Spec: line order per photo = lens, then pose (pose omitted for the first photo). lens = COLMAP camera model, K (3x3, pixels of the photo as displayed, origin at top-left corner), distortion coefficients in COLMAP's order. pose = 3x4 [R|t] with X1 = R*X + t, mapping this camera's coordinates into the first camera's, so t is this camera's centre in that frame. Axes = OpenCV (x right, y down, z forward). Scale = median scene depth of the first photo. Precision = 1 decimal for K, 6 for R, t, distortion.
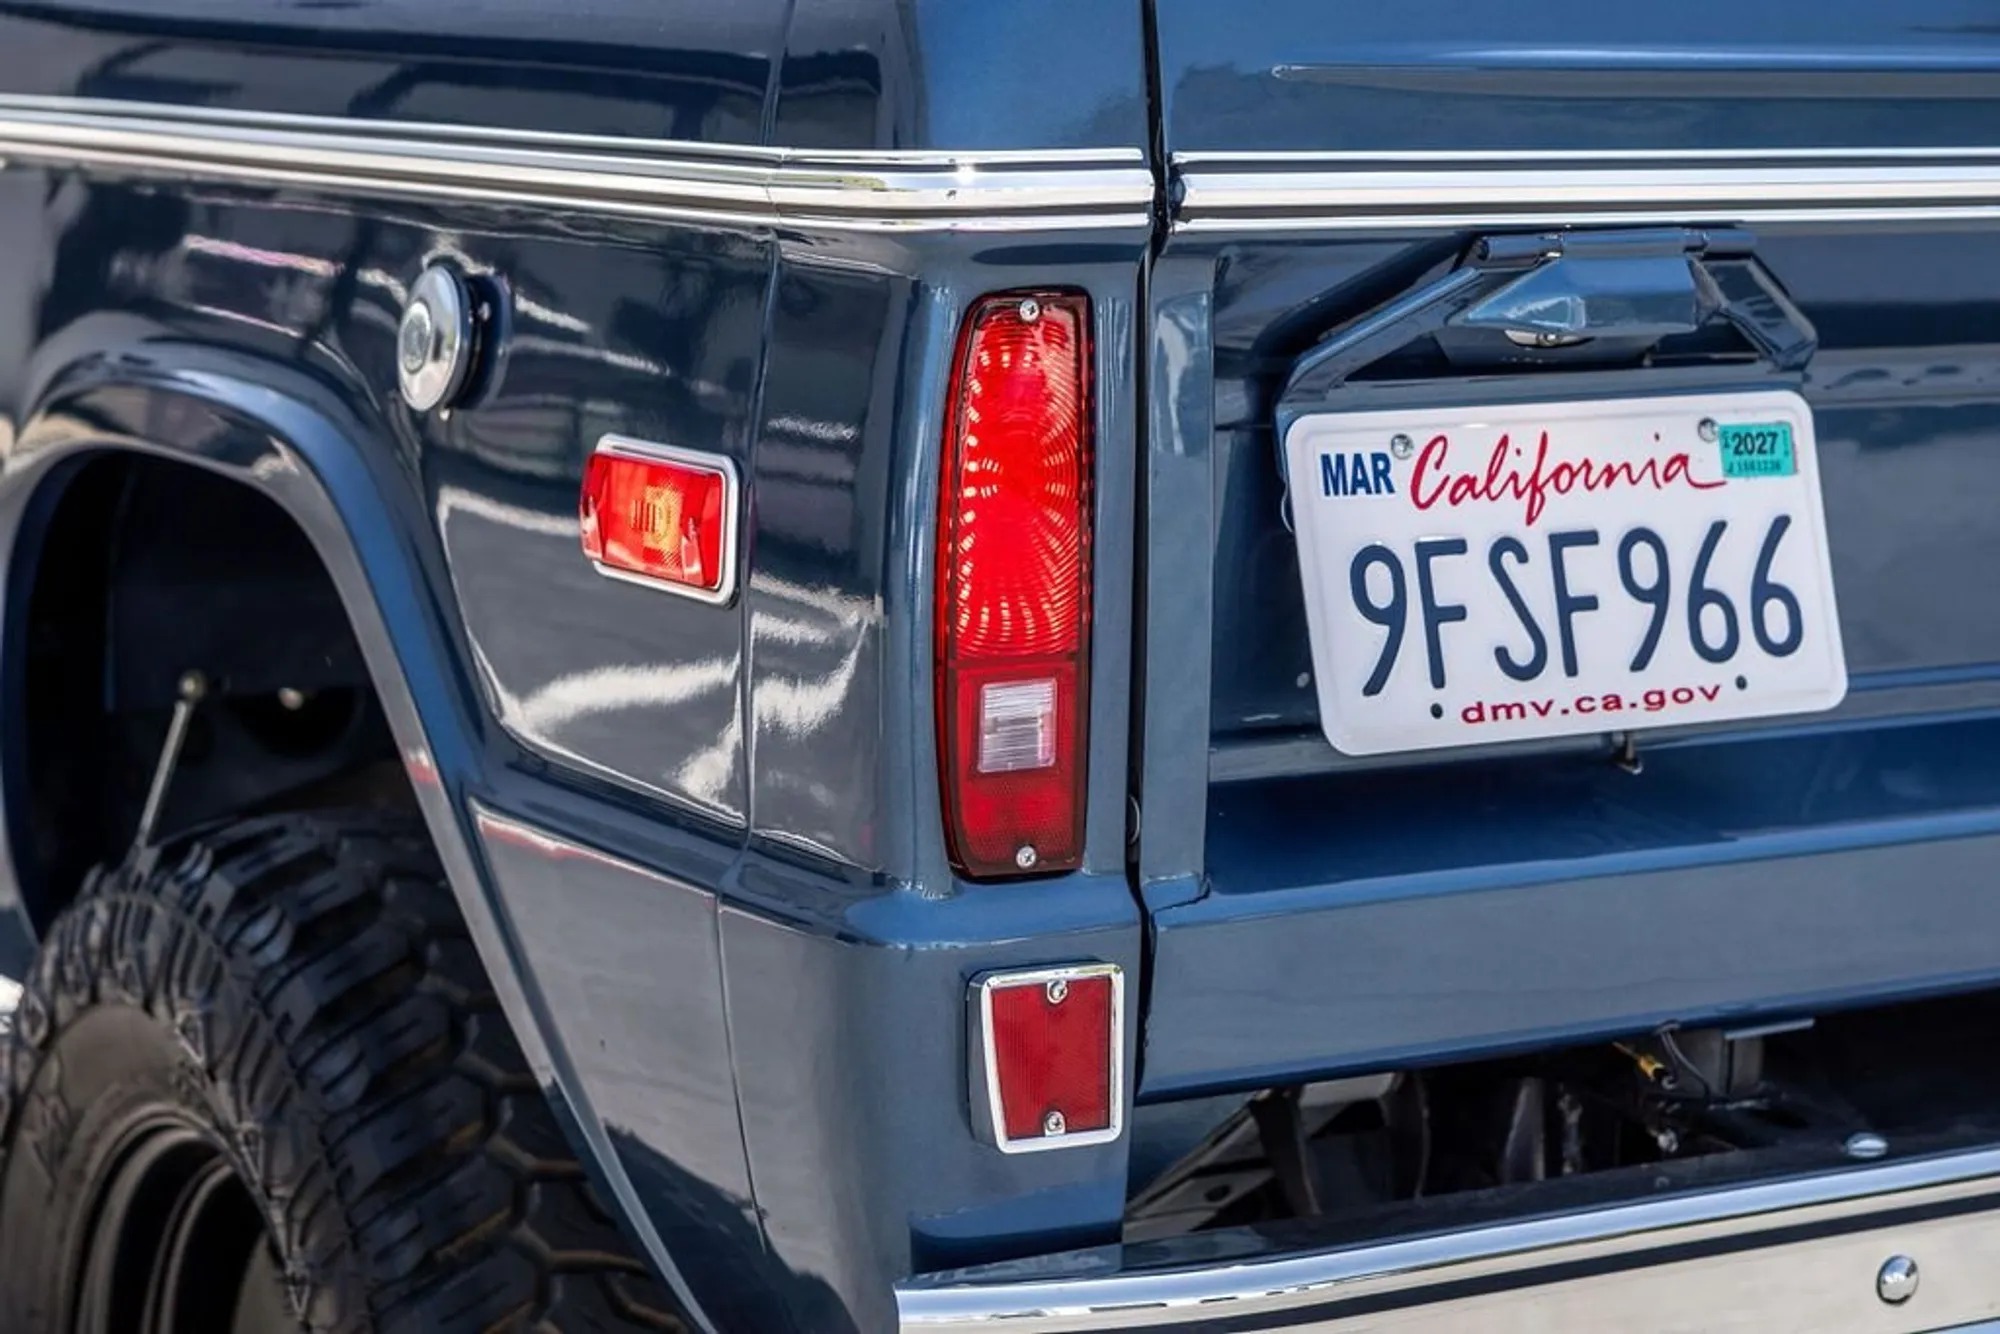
lens RADIAL K [[4356.4, 0, 1000.0], [0, 4356.4, 667.0], [0, 0, 1]] dist [0.068367, 0.071874]
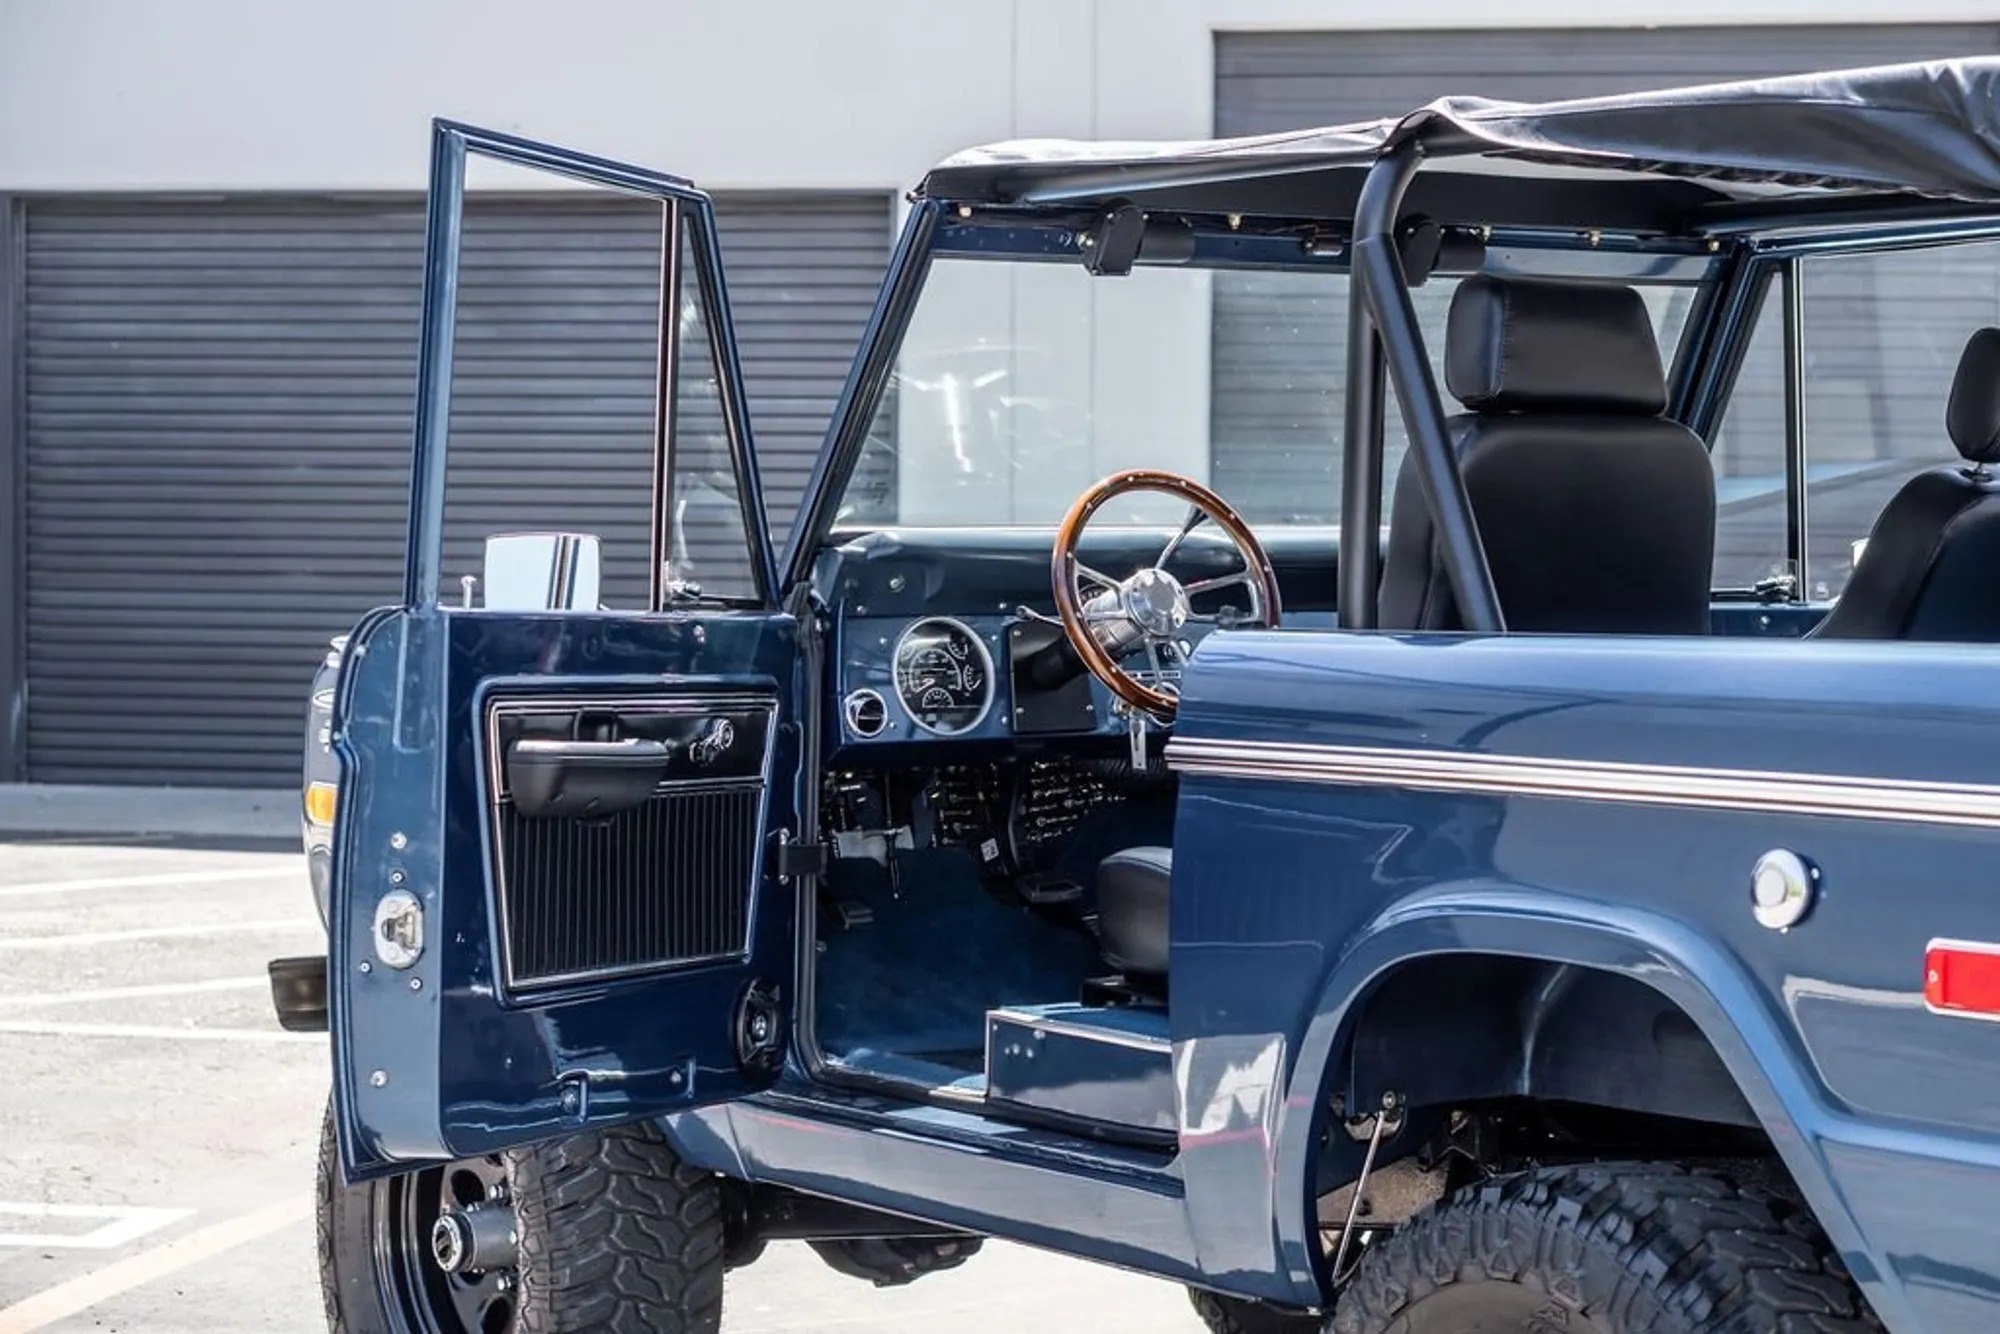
lens RADIAL K [[4256.3, 0, 1000.0], [0, 4256.3, 667.0], [0, 0, 1]] dist [0.088226, -0.414329]
pose [[0.998117, -0.023596, 0.056611, -0.603426], [0.029880, 0.993162, -0.112857, 0.027808], [-0.053561, 0.114336, 0.991997, -0.843901]]
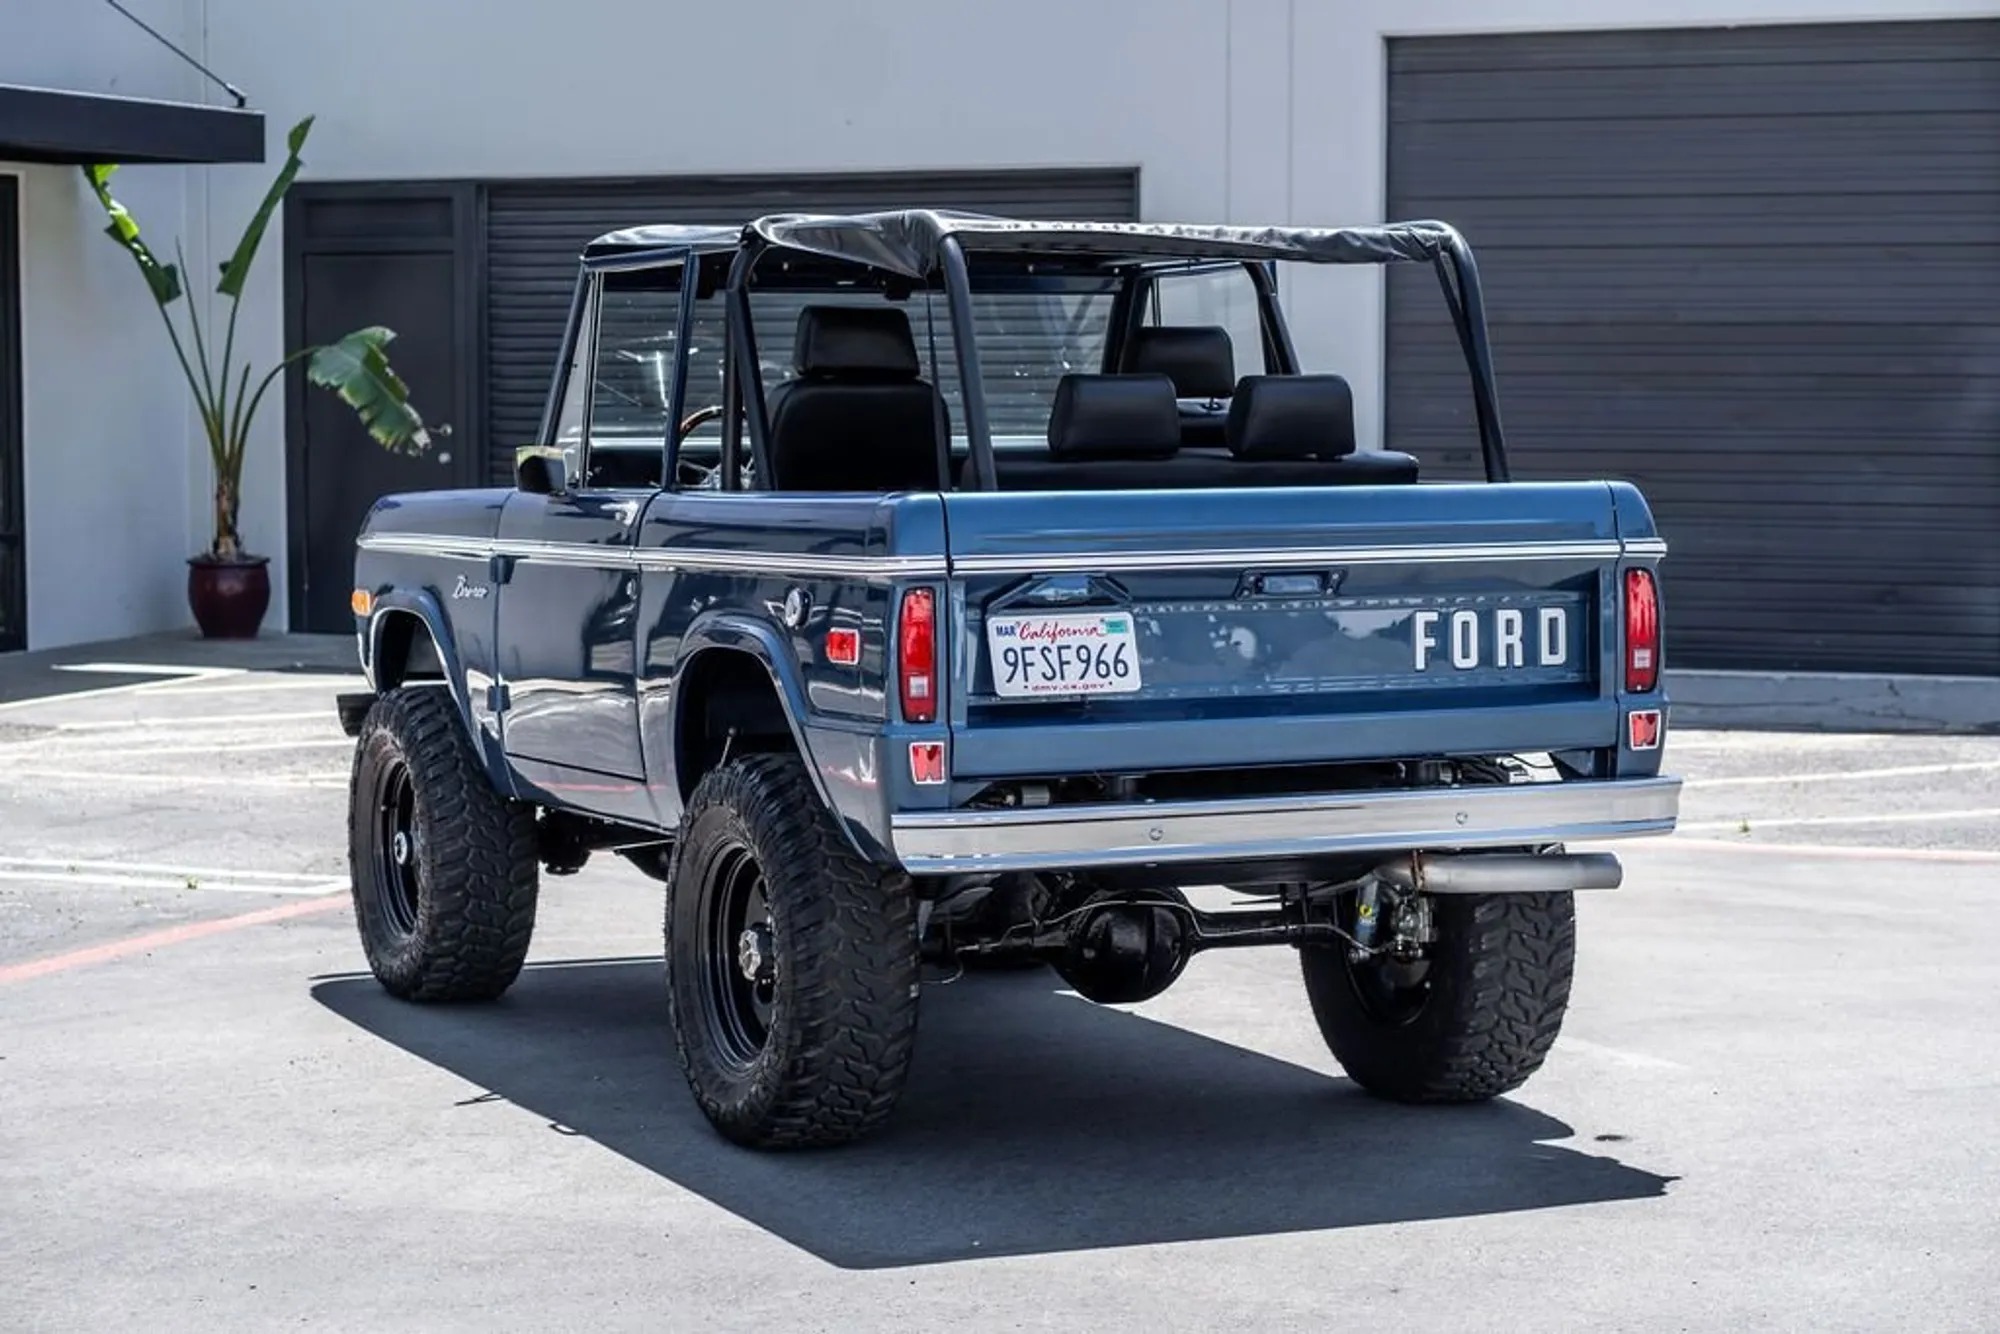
lens RADIAL K [[4256.3, 0, 1000.0], [0, 4256.3, 667.0], [0, 0, 1]] dist [0.088226, -0.414329]
pose [[0.992886, -0.021121, -0.117179, 0.539834], [0.009988, 0.995447, -0.094795, 0.367827], [0.118647, 0.092951, 0.988576, -2.964904]]
